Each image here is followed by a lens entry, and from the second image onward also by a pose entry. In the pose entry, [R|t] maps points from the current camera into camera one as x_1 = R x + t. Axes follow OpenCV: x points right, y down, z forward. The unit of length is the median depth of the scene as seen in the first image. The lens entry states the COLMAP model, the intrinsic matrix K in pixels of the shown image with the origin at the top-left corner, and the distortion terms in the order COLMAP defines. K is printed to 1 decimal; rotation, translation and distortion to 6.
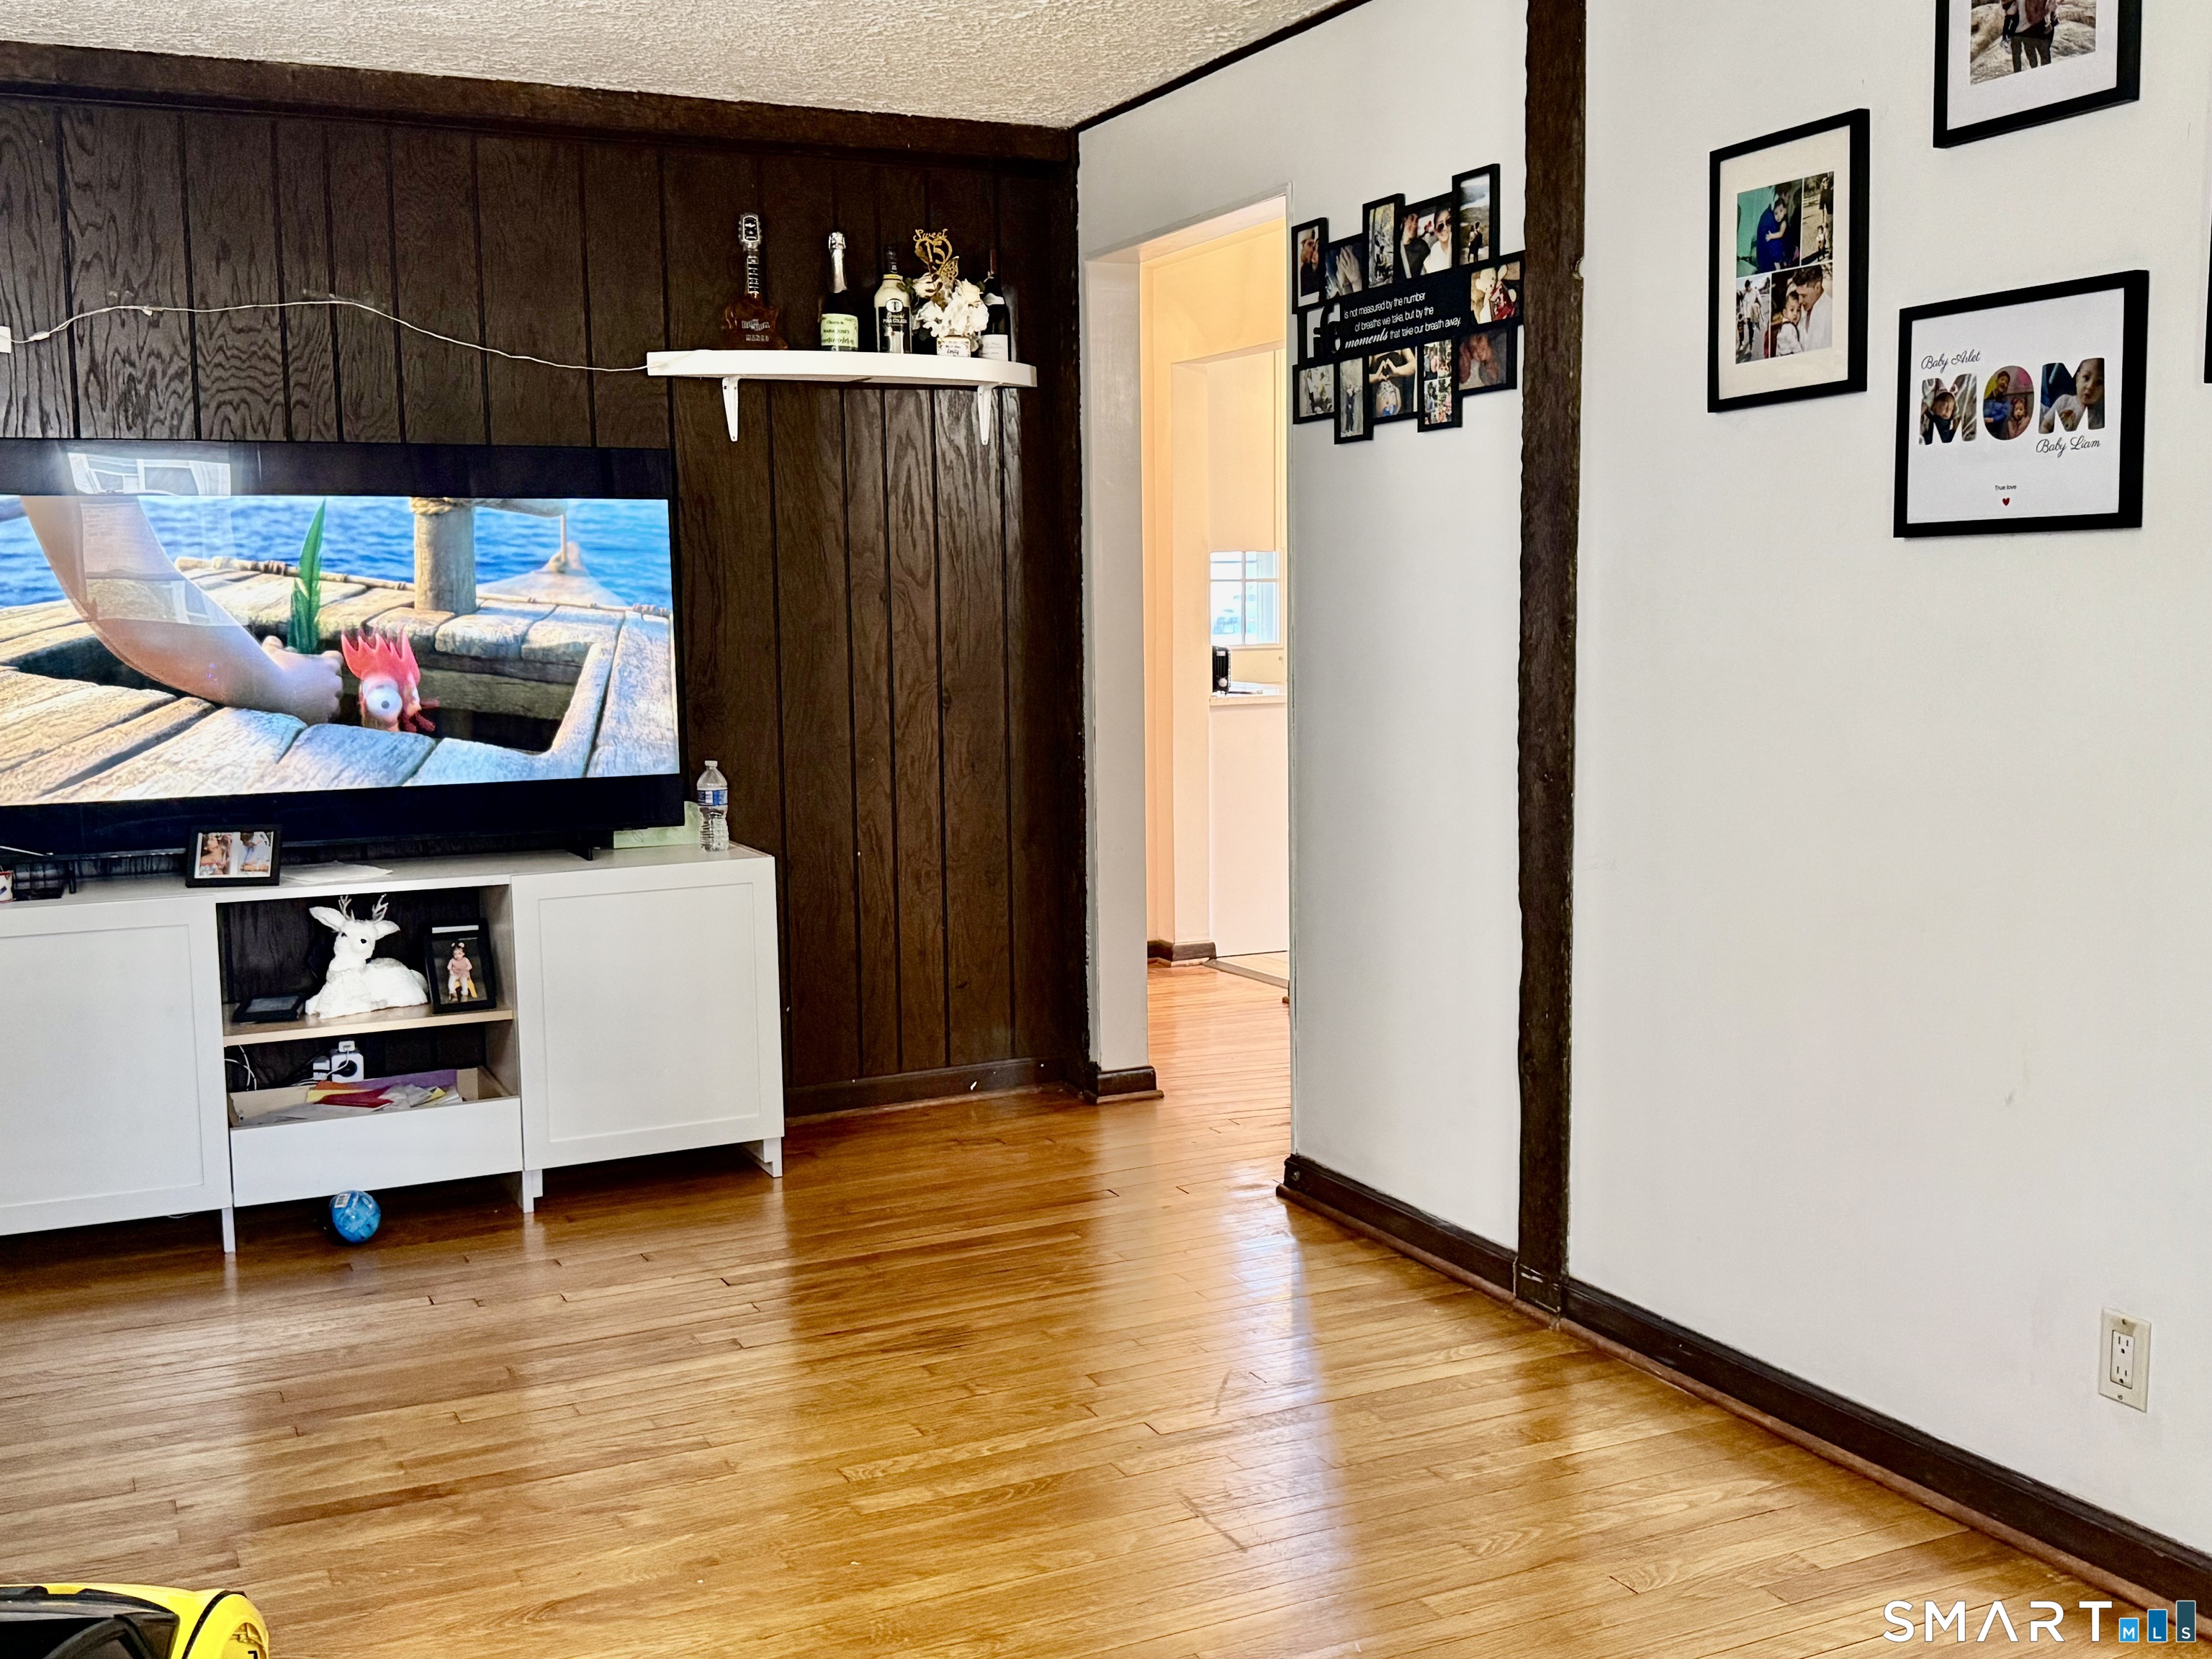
lens RADIAL K [[2238.3, 0, 1108.5], [0, 2238.3, 846.4], [0, 0, 1]] dist [0.074497, 0.000000]
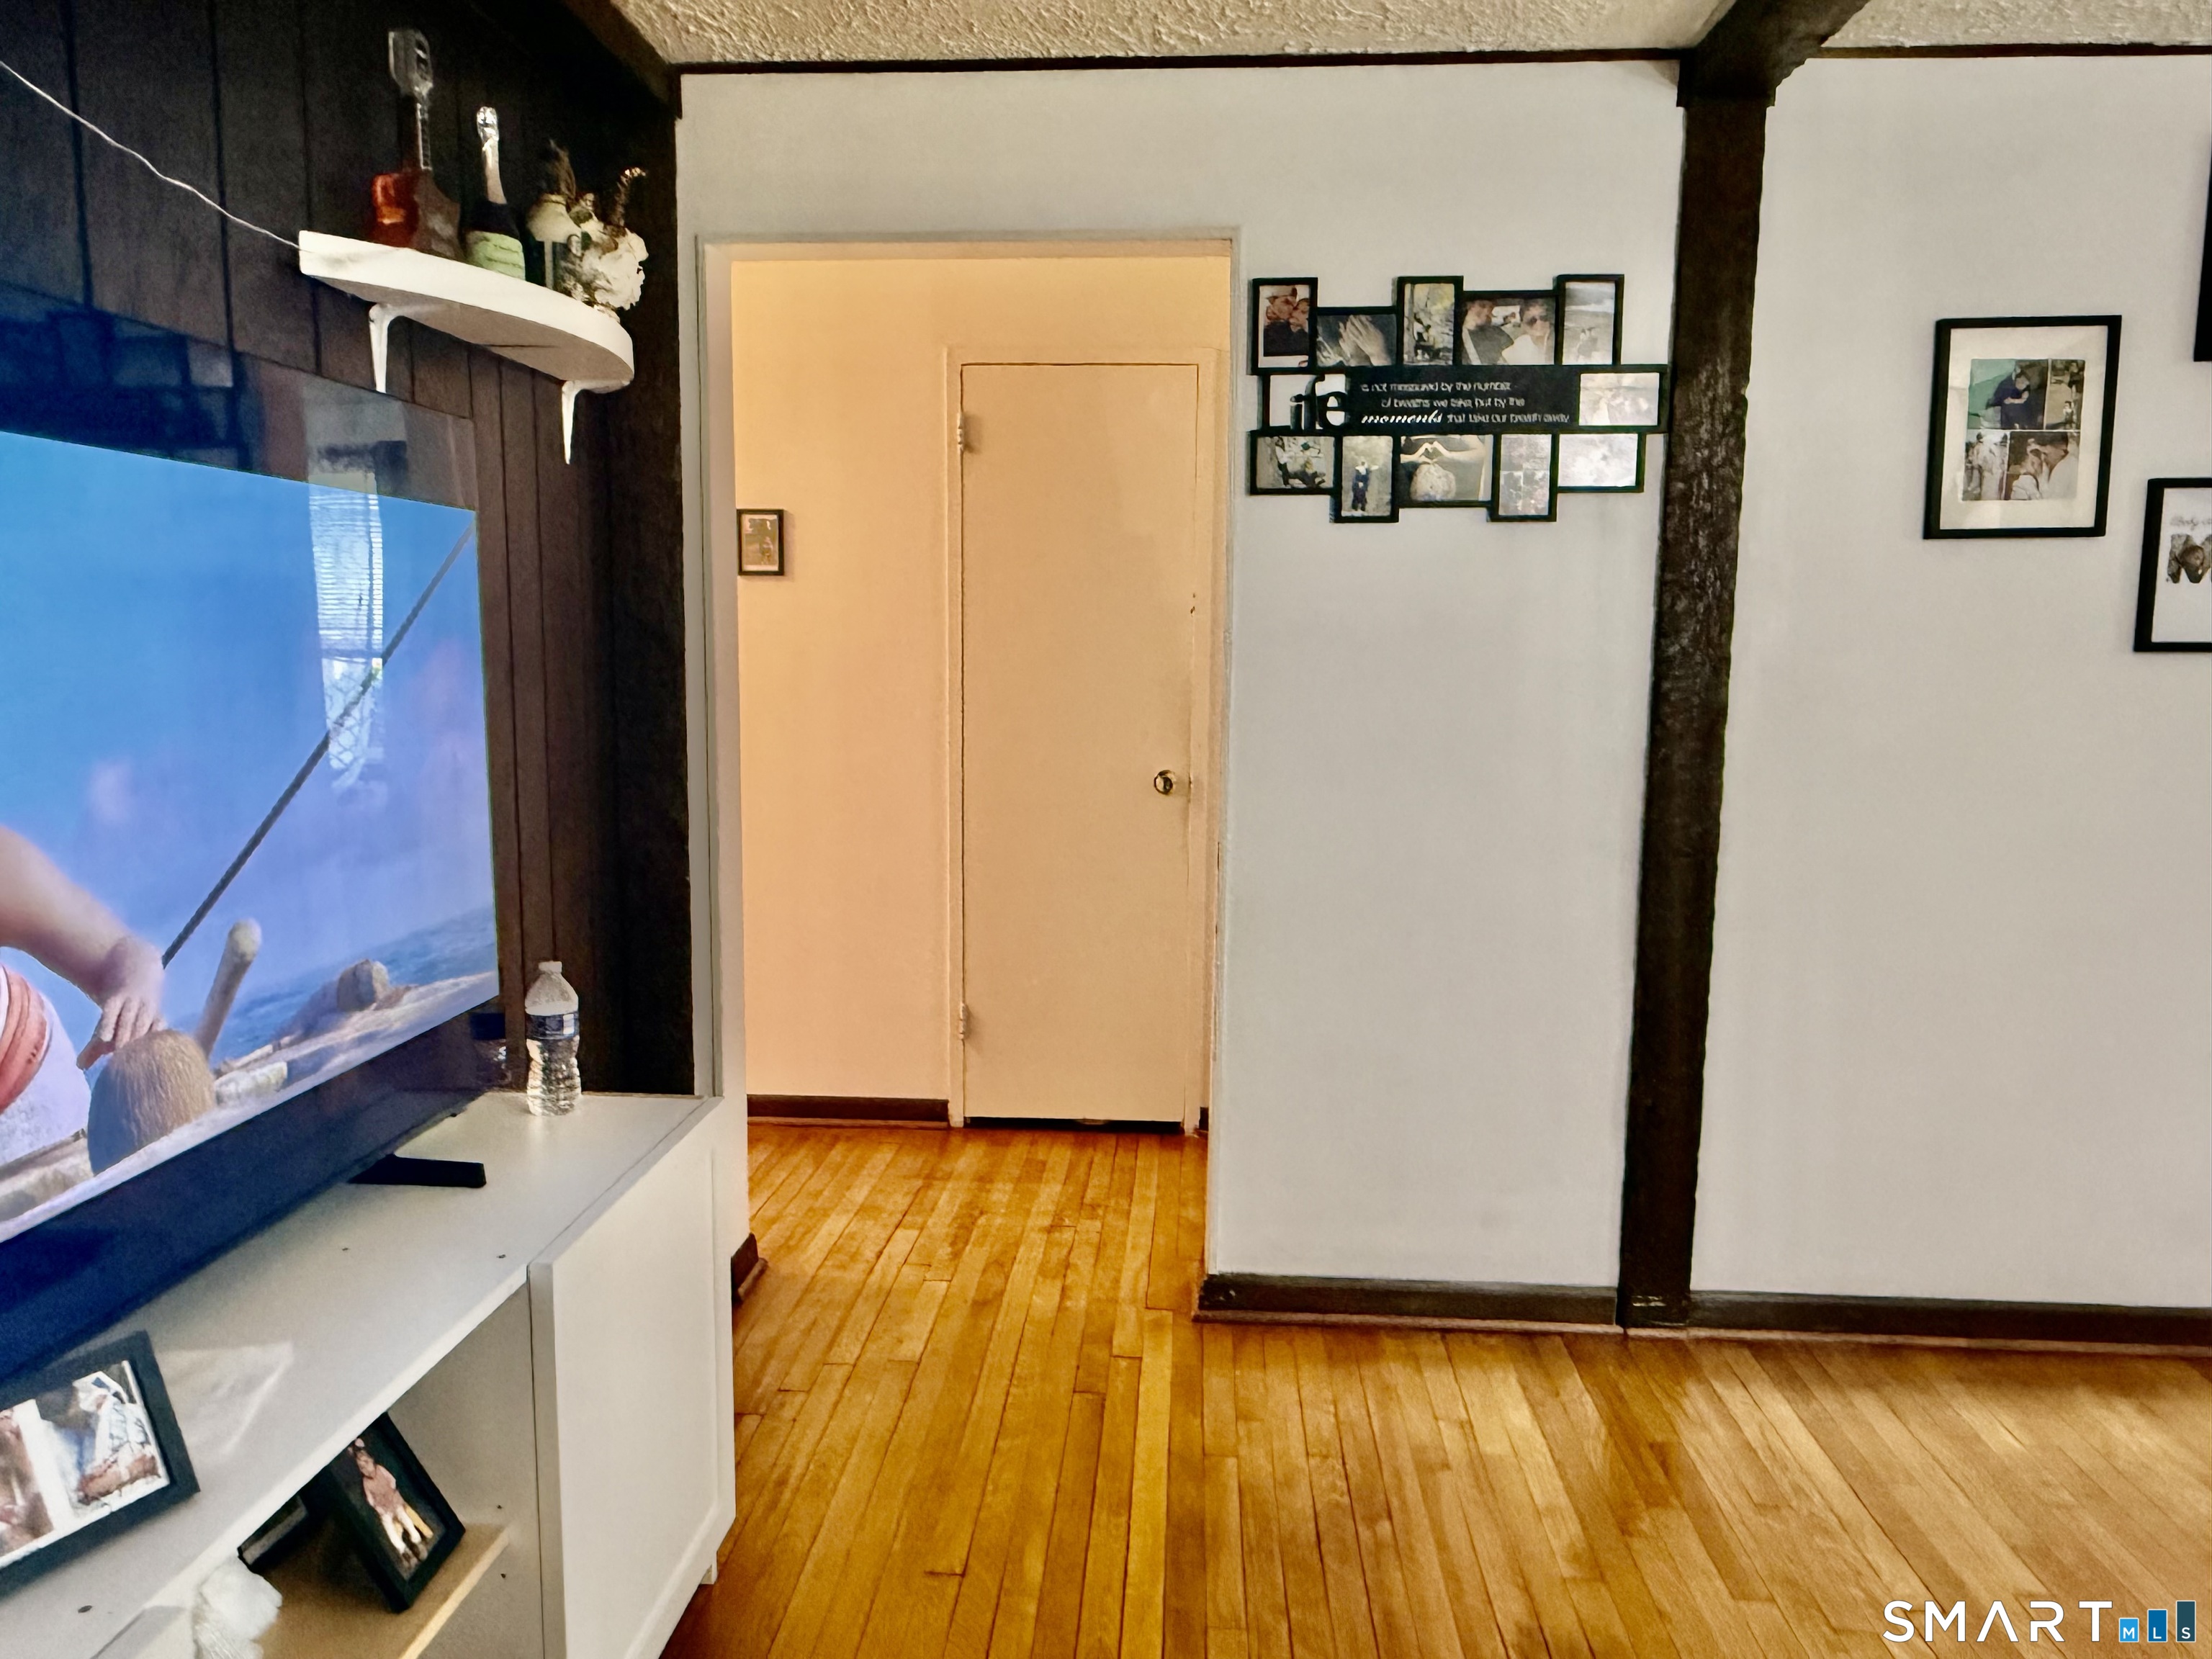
lens RADIAL K [[1536.2, 0, 1115.0], [0, 1536.2, 842.8], [0, 0, 1]] dist [0.010930, -0.013039]
pose [[0.486736, -0.098359, 0.867994, -0.545641], [0.083748, 0.994318, 0.065711, -0.100562], [-0.869525, 0.040709, 0.492208, 0.807791]]
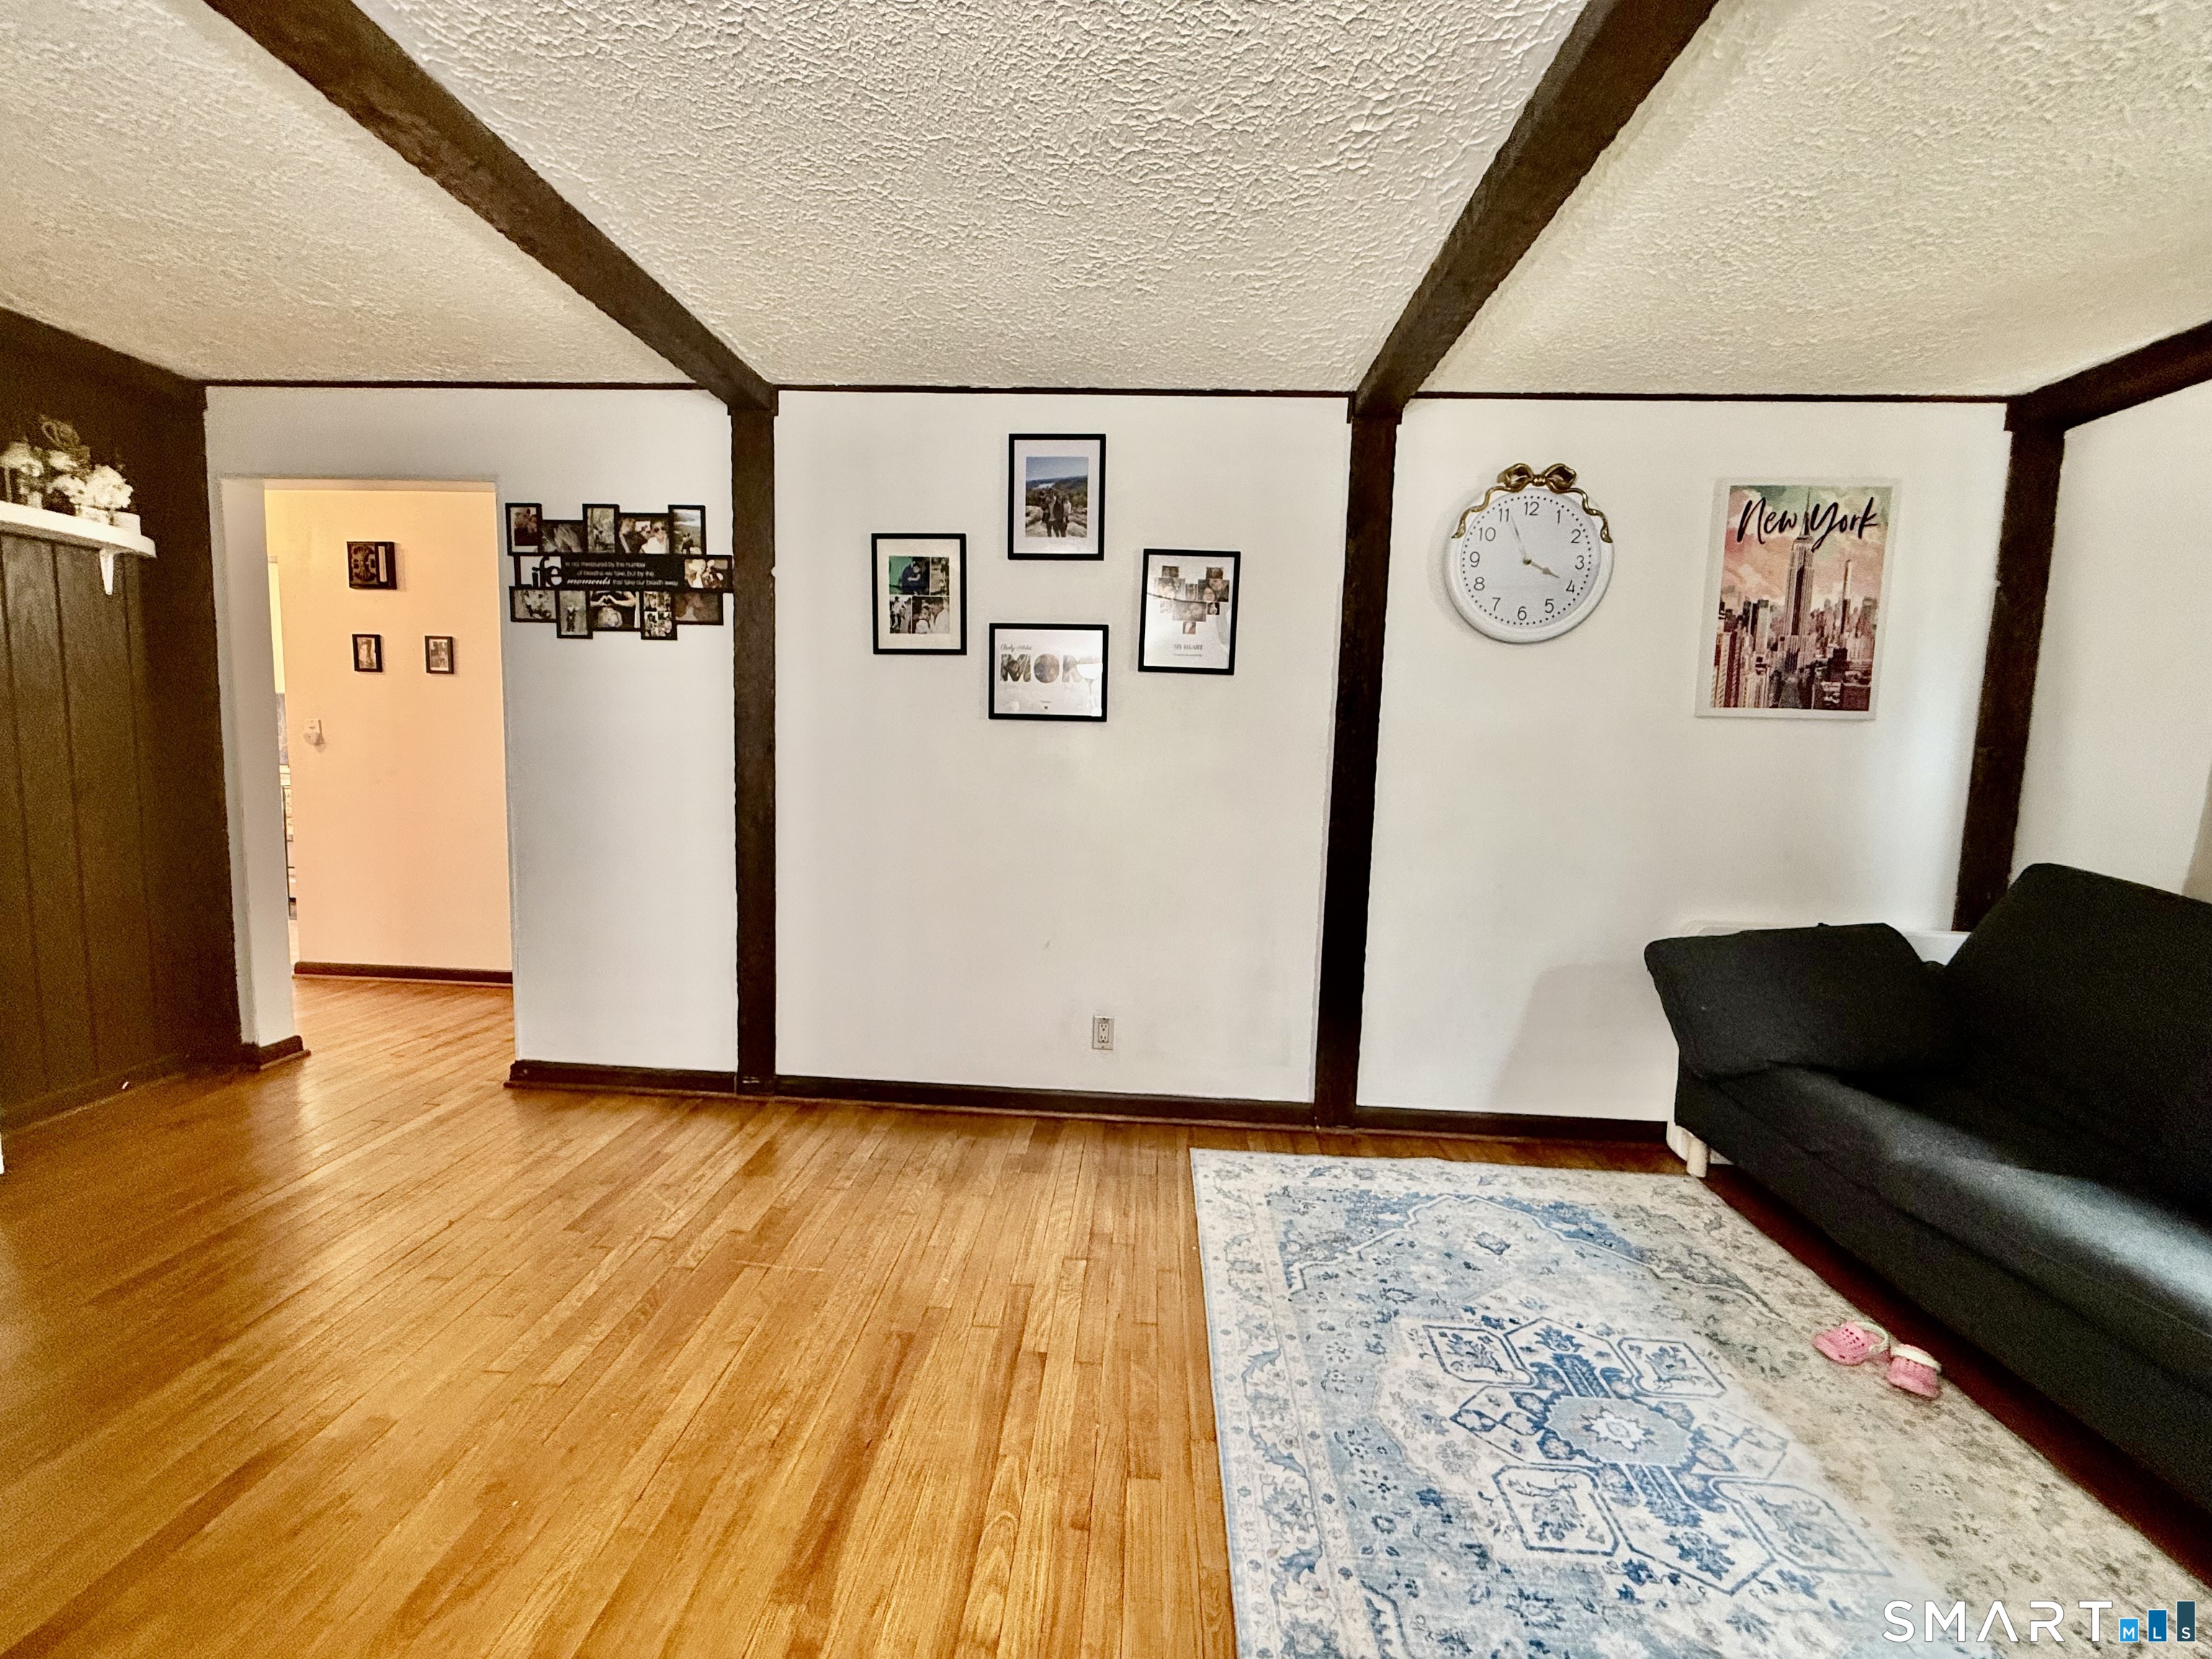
lens RADIAL K [[883.2, 0, 1107.6], [0, 883.2, 831.3], [0, 0, 1]] dist [0.001622, -0.000106]
pose [[0.485008, -0.055781, 0.872729, -0.305417], [0.061827, 0.997654, 0.029406, -0.028142], [-0.872321, 0.039696, 0.487319, 0.330534]]
